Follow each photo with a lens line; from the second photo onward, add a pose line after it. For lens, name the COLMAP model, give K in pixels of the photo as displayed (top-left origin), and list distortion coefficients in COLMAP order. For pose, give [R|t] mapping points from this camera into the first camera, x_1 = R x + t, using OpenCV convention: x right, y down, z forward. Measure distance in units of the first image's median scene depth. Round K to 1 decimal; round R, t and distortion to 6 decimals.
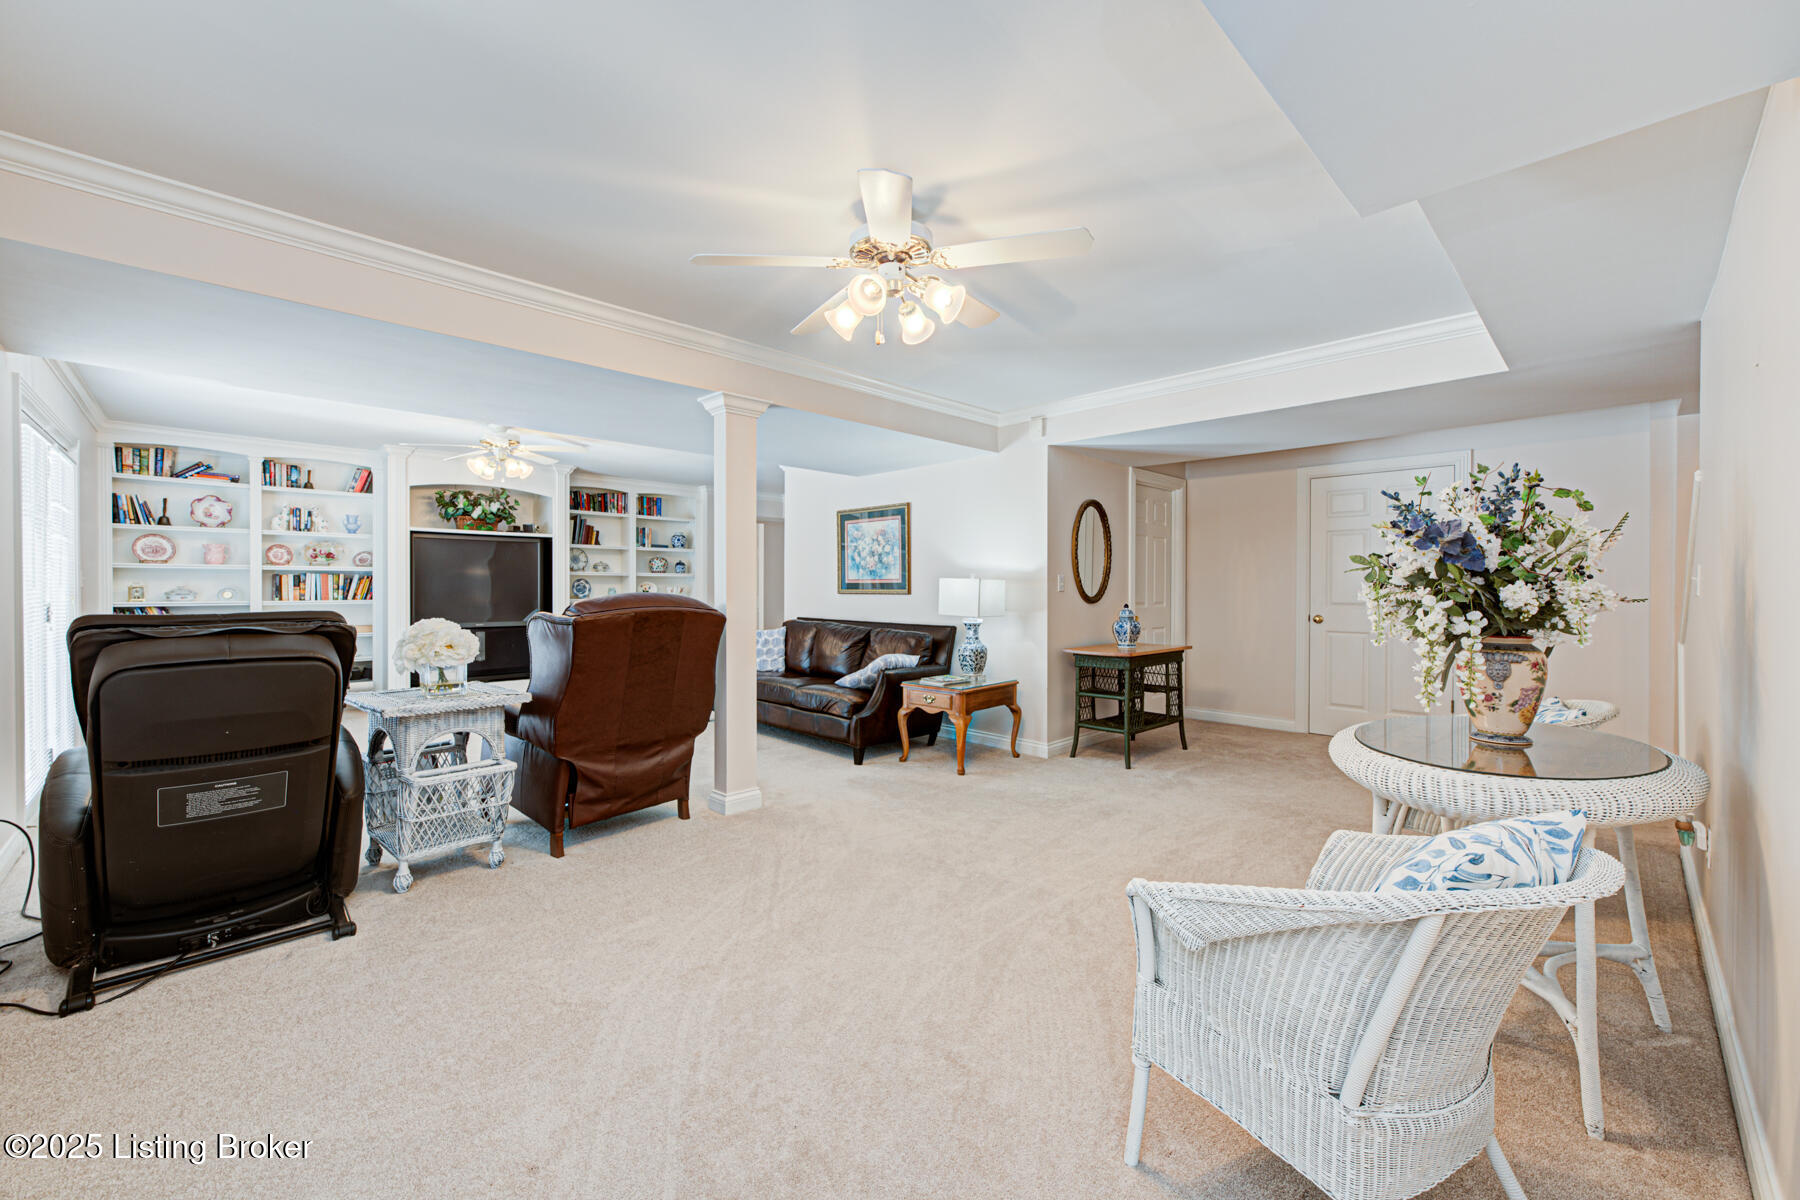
lens RADIAL K [[710.9, 0, 905.2], [0, 710.9, 591.4], [0, 0, 1]] dist [-0.000436, -0.000096]
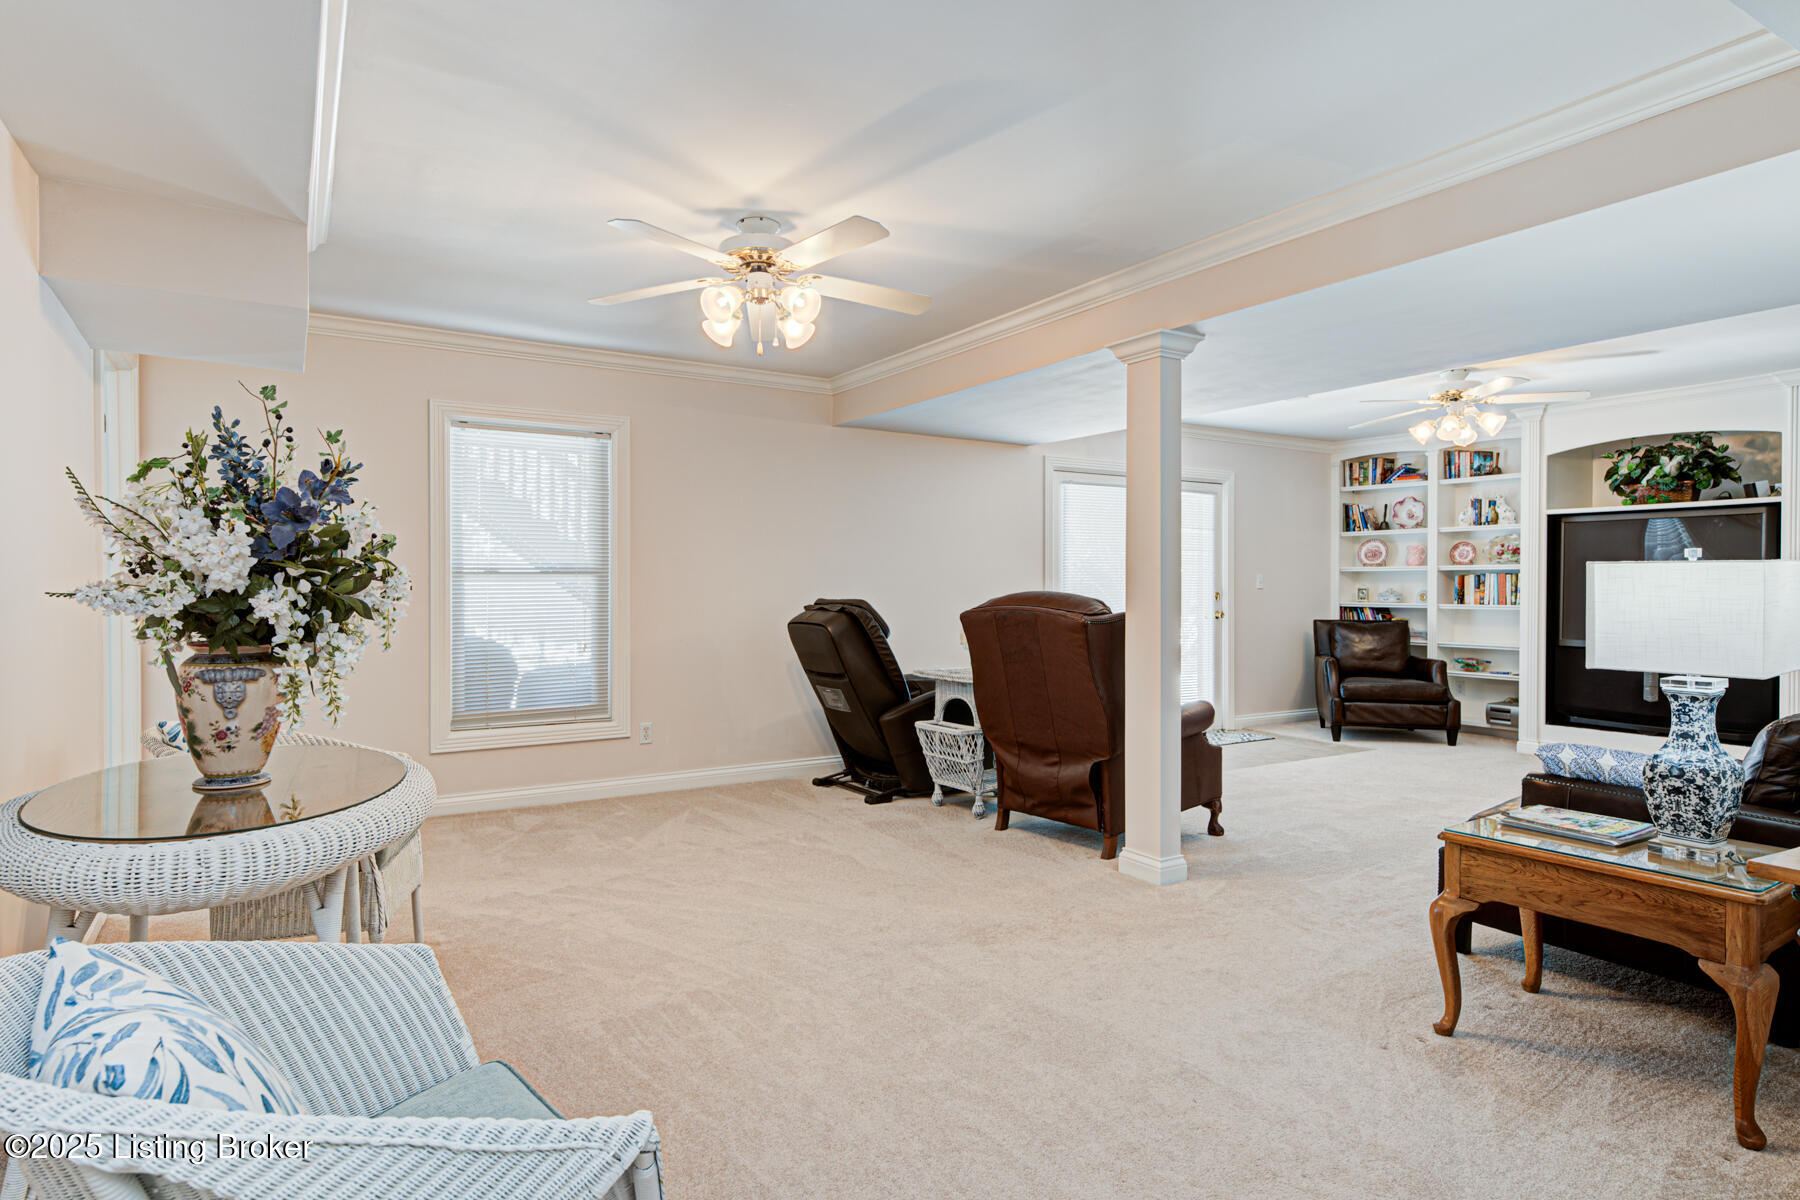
lens RADIAL K [[1030.6, 0, 900.0], [0, 1030.6, 600.0], [0, 0, 1]] dist [-0.000840, -0.000083]
pose [[-0.247725, 0.010052, -0.968778, 0.594783], [-0.011813, 0.999841, 0.013395, -0.001471], [0.968758, 0.014762, -0.247567, 0.671573]]
